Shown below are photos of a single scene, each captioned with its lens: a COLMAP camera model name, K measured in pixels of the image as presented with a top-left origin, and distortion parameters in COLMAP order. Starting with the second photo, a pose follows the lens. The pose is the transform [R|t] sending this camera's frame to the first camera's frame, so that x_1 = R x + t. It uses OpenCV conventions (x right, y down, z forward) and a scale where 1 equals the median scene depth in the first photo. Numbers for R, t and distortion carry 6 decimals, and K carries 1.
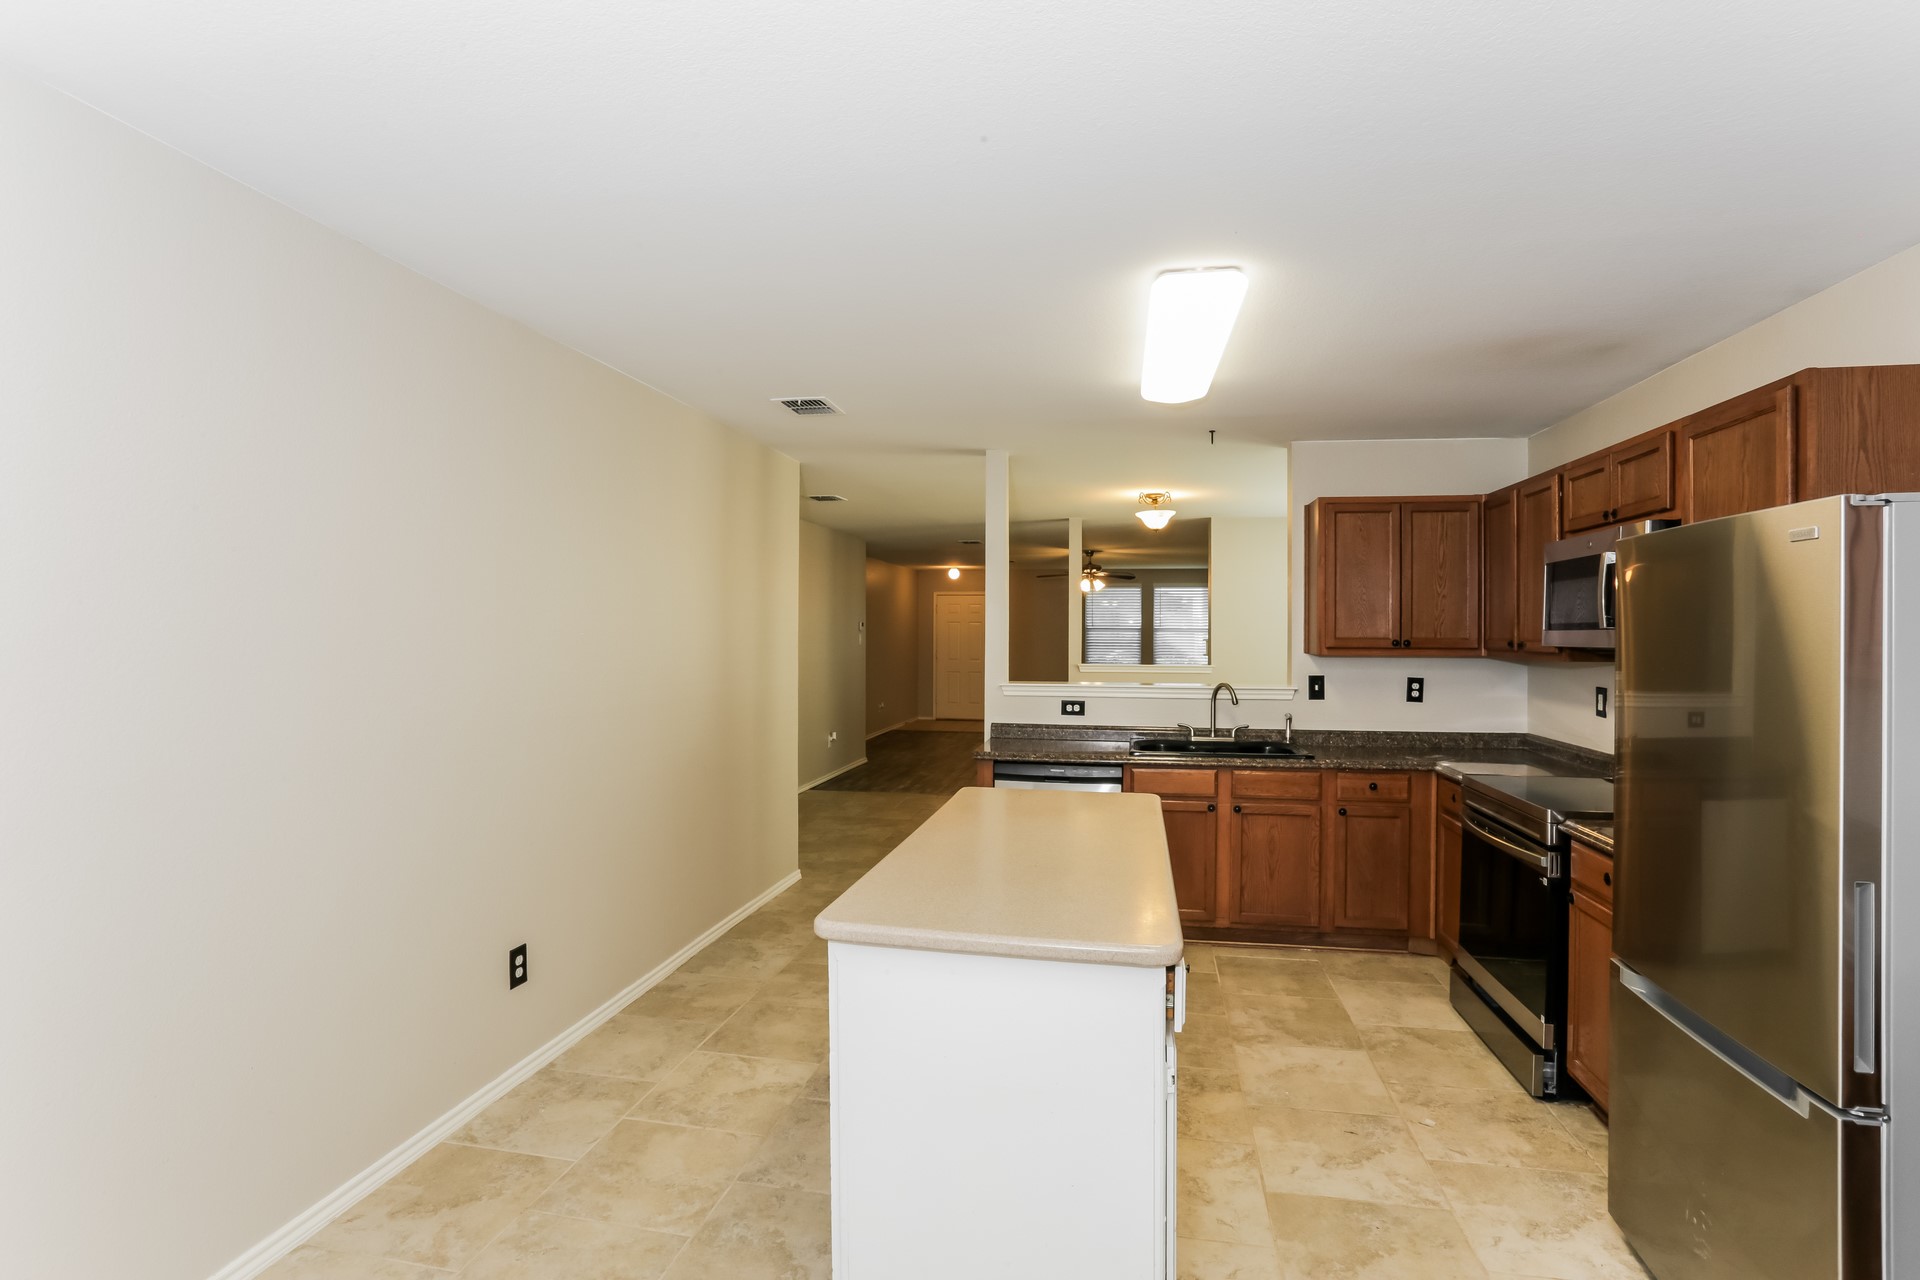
lens RADIAL K [[942.1, 0, 966.6], [0, 942.1, 632.0], [0, 0, 1]] dist [0.034620, 0.000467]
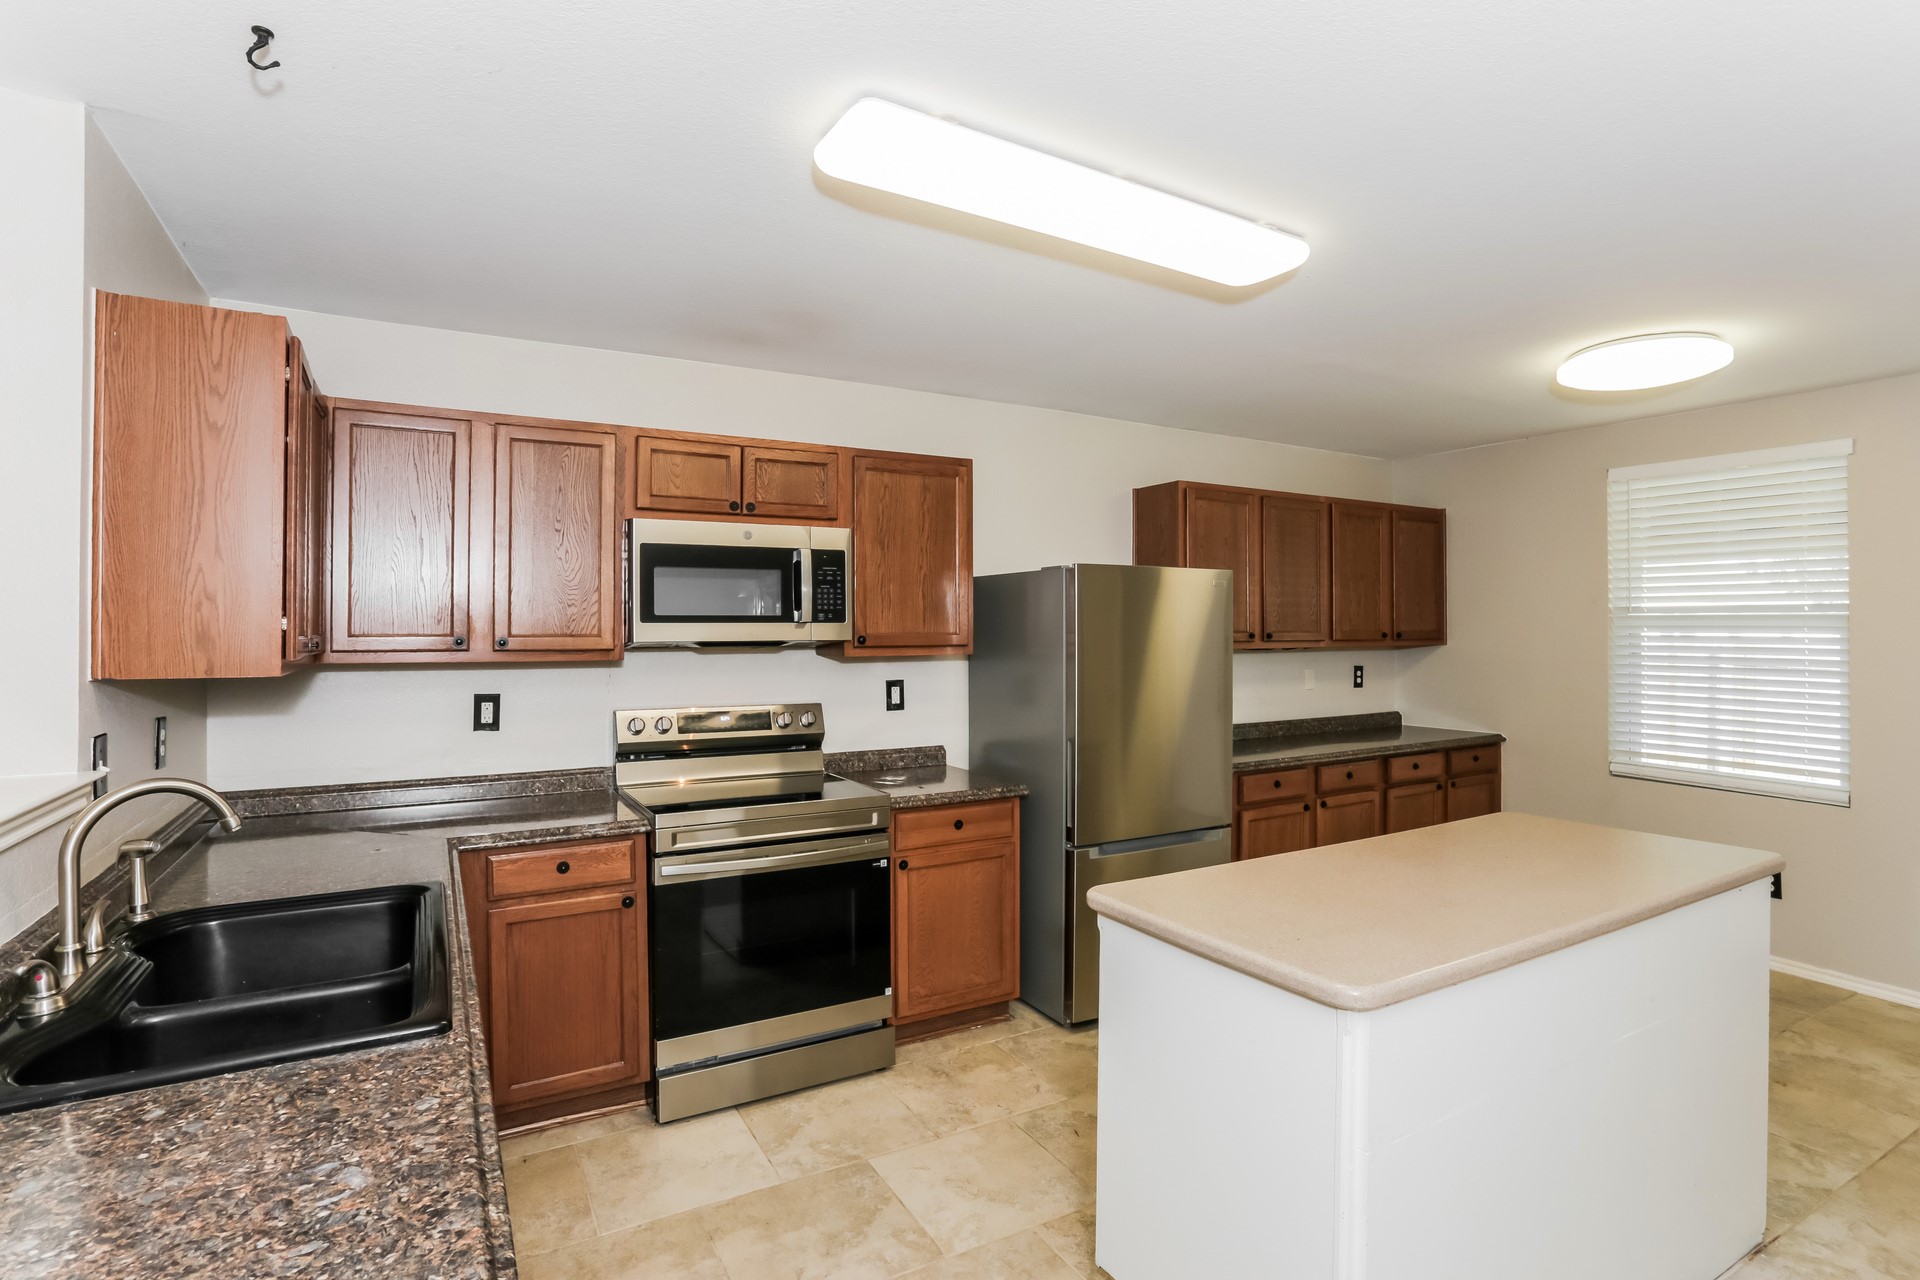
lens RADIAL K [[928.0, 0, 948.5], [0, 928.0, 634.7], [0, 0, 1]] dist [-0.019841, 0.000253]
pose [[-0.629148, -0.005908, 0.777263, -0.211163], [-0.000542, 0.999974, 0.007162, 0.003023], [-0.777285, 0.004085, -0.629135, 1.438738]]
